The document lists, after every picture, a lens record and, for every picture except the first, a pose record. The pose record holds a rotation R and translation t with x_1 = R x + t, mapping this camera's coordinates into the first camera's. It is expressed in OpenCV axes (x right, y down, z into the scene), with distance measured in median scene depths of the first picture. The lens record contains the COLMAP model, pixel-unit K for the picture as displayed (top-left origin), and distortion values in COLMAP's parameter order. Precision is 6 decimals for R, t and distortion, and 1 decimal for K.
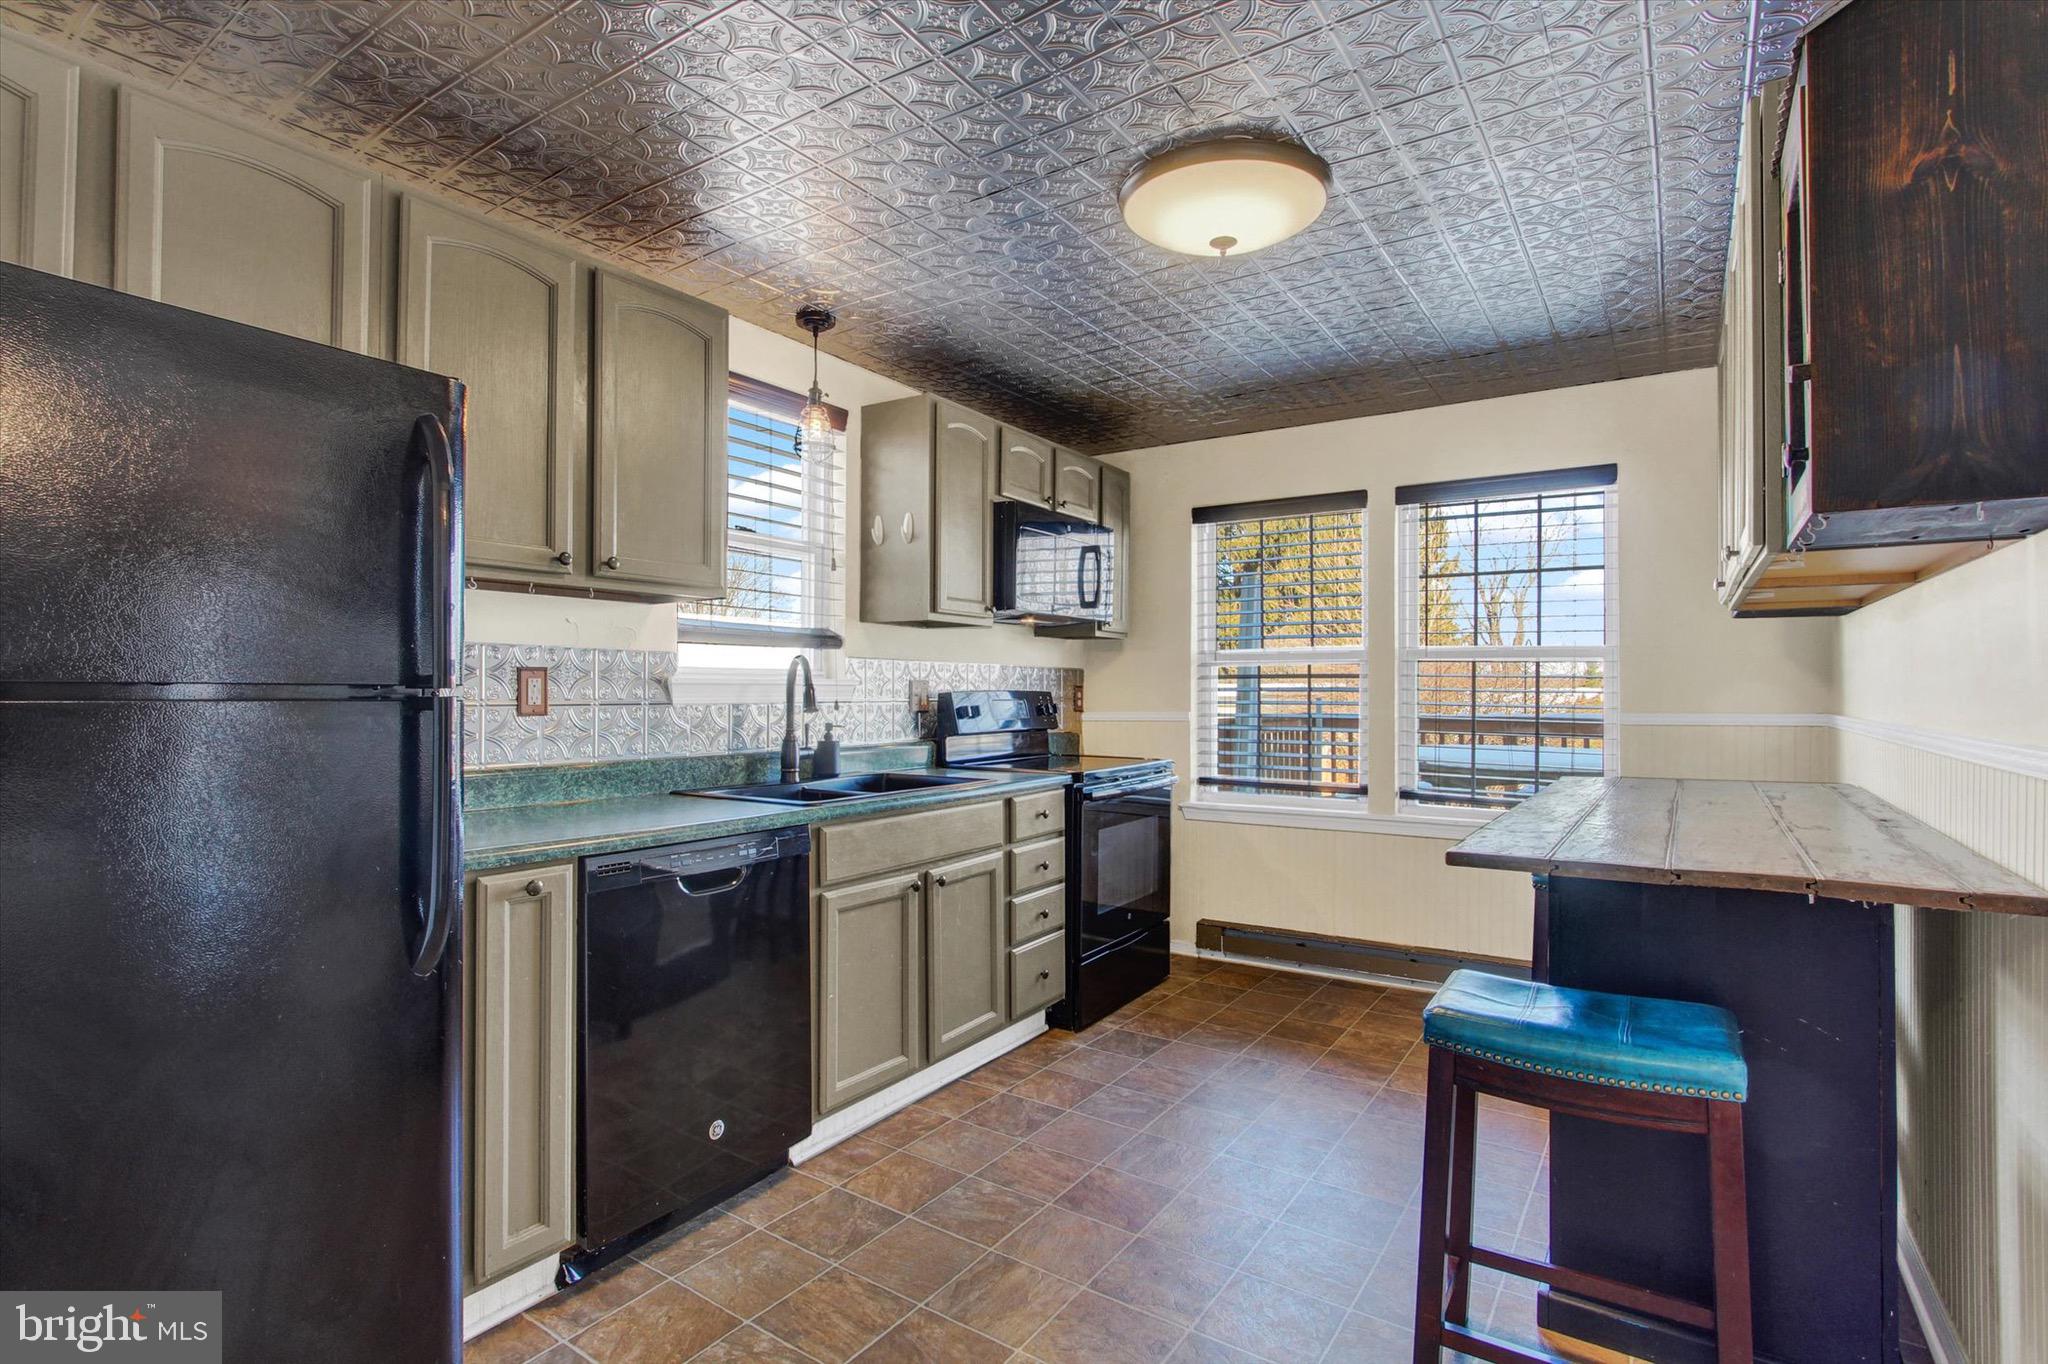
lens RADIAL K [[981.4, 0, 1023.4], [0, 981.4, 677.1], [0, 0, 1]] dist [-0.017282, -0.000396]
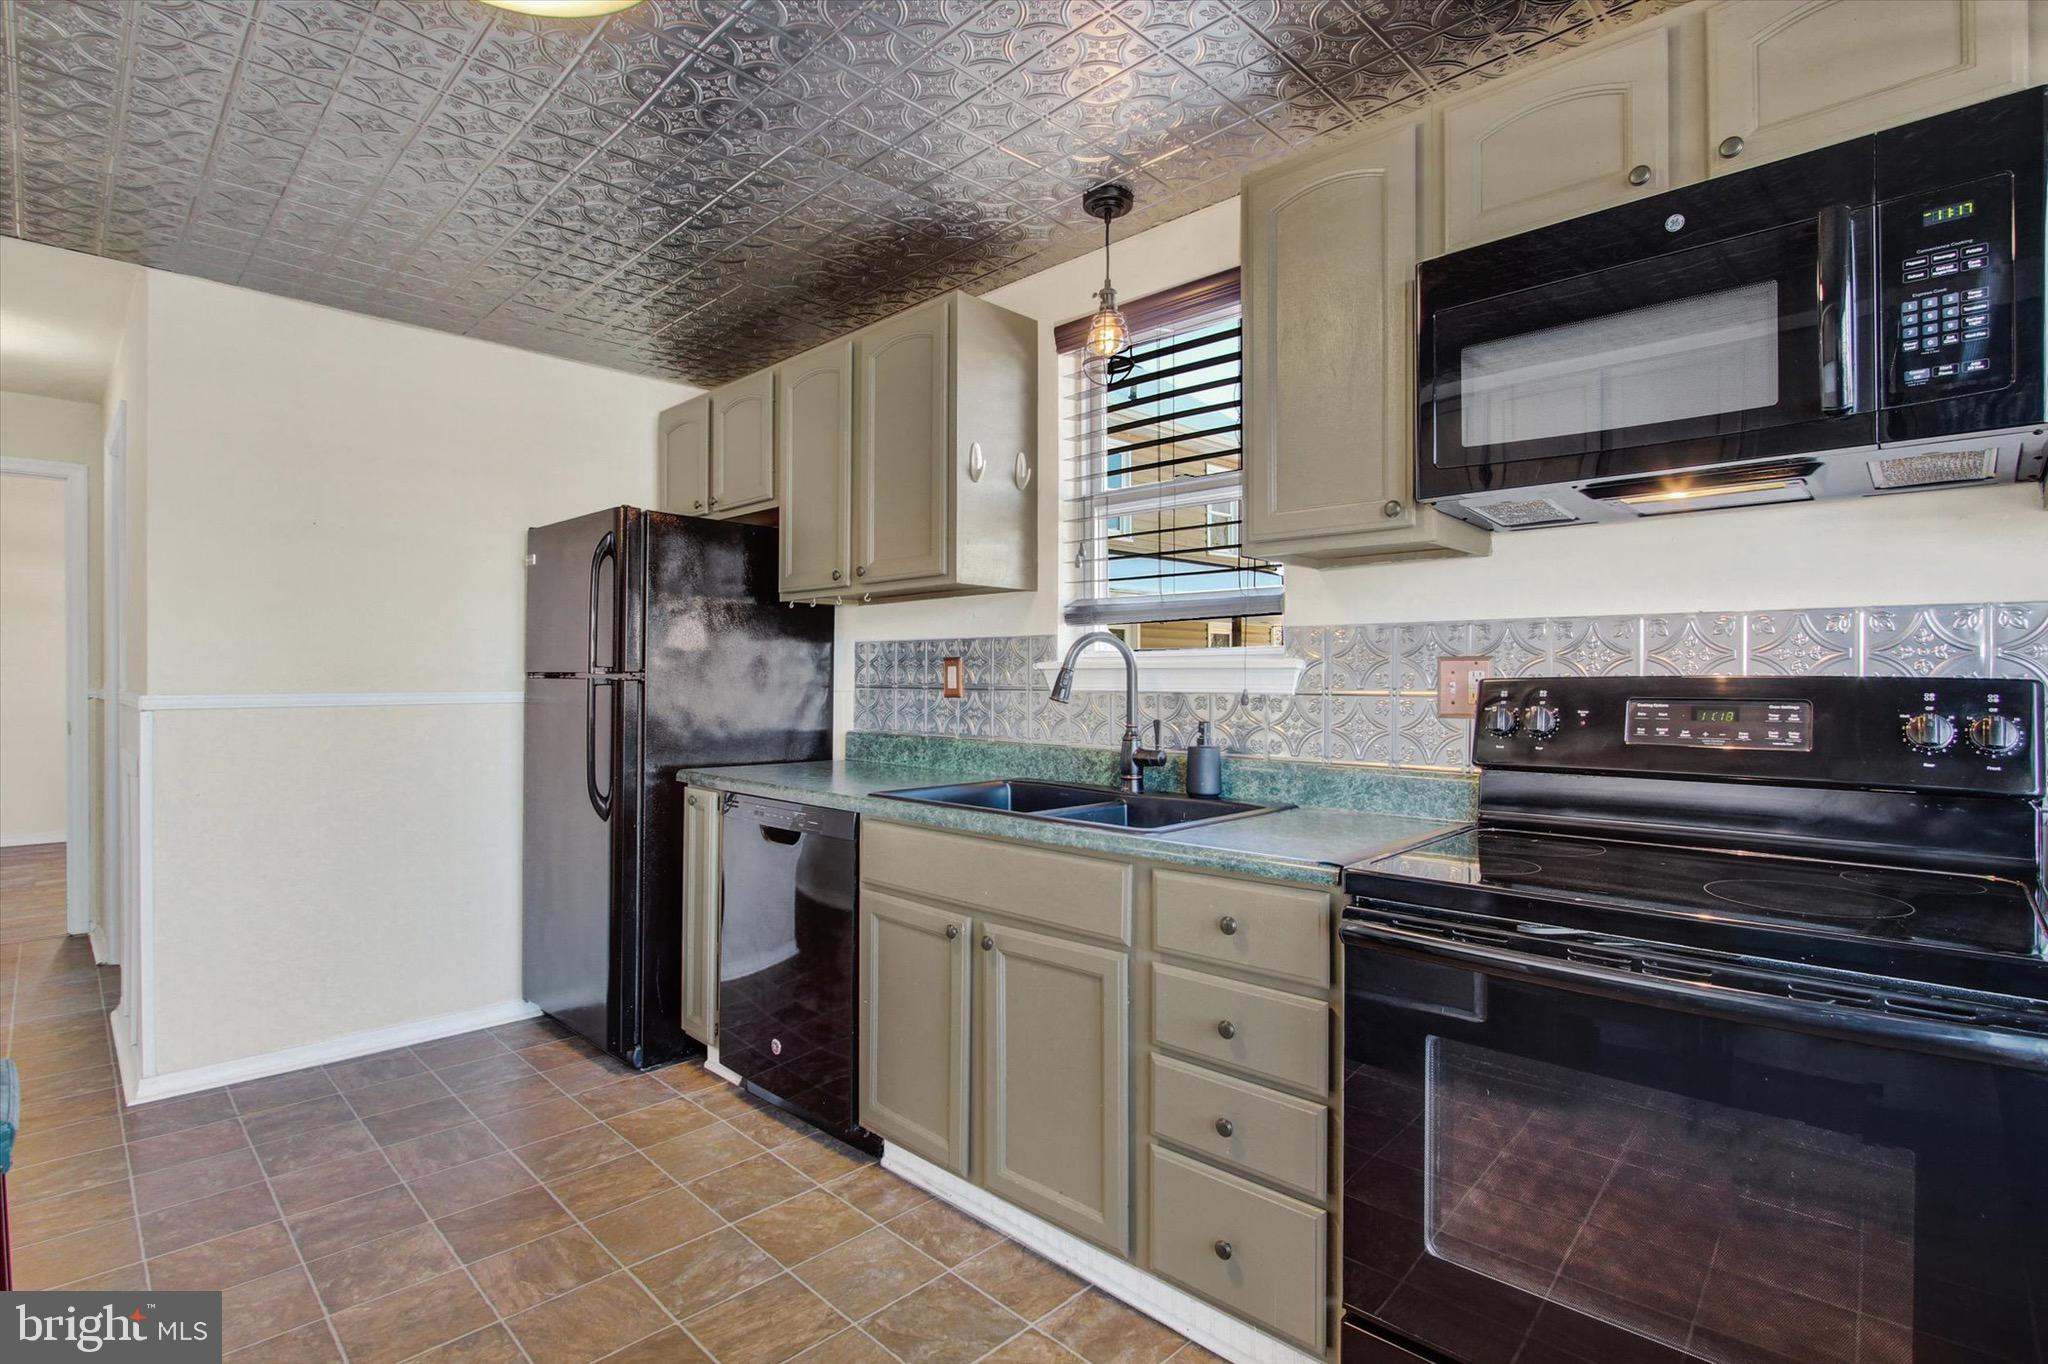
lens RADIAL K [[981.4, 0, 1033.2], [0, 981.4, 685.3], [0, 0, 1]] dist [-0.017282, -0.000396]
pose [[-0.175975, -0.008390, -0.984359, 0.621943], [-0.001899, 0.999965, -0.008183, 0.030966], [0.984393, 0.000430, -0.175984, 1.184078]]
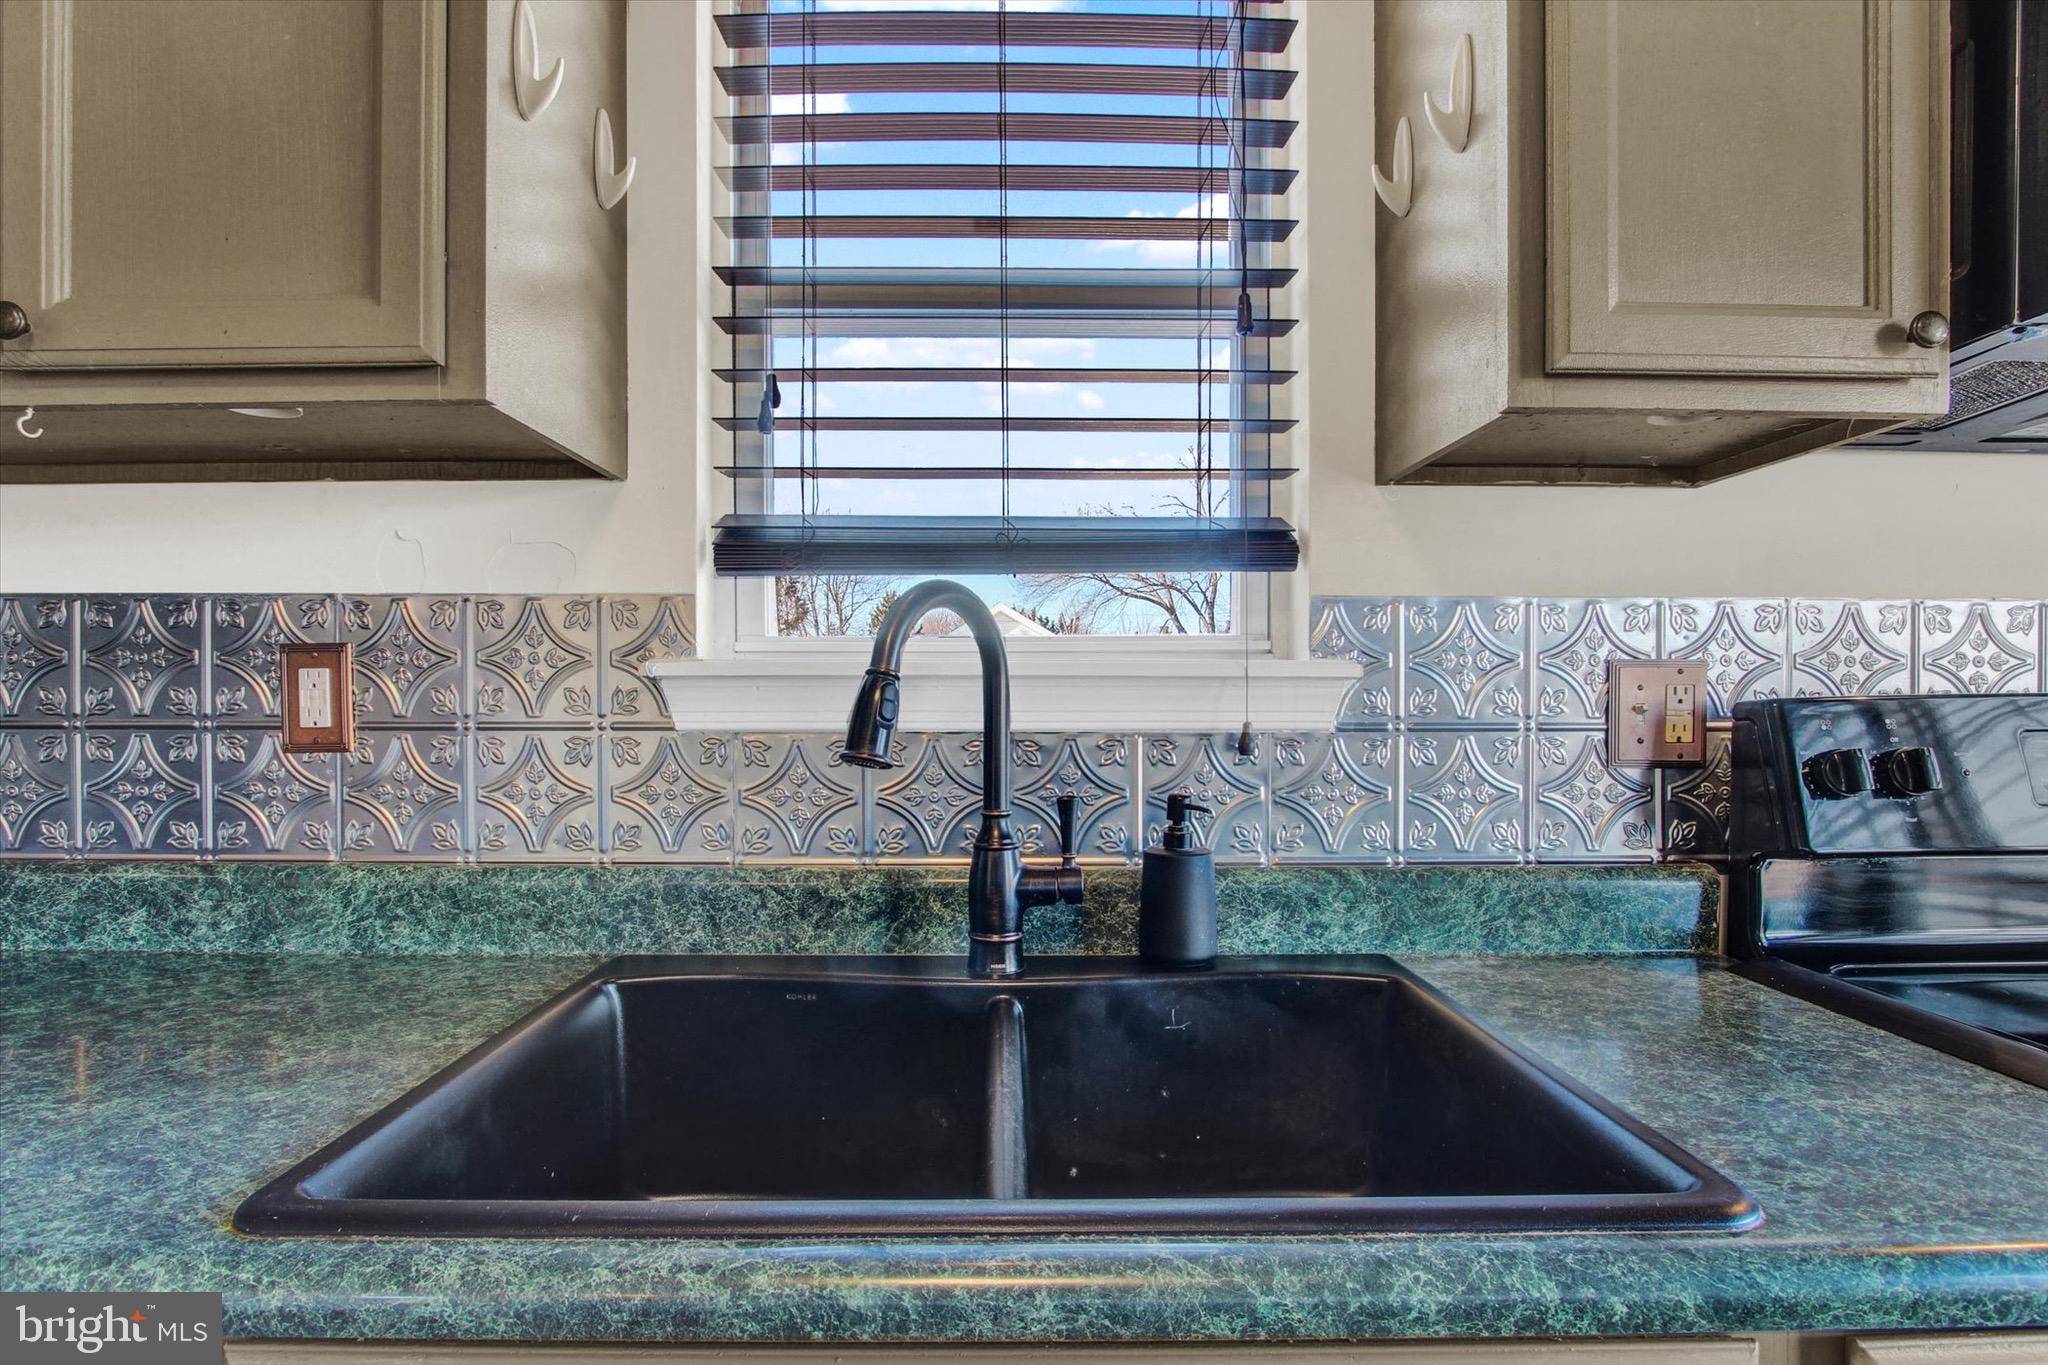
lens RADIAL K [[981.4, 0, 1022.0], [0, 981.4, 697.3], [0, 0, 1]] dist [-0.017282, -0.000396]
pose [[0.551905, 0.000804, -0.833907, 0.048767], [0.013315, 0.999864, 0.009777, 0.012779], [0.833801, -0.016500, 0.551819, 0.921059]]
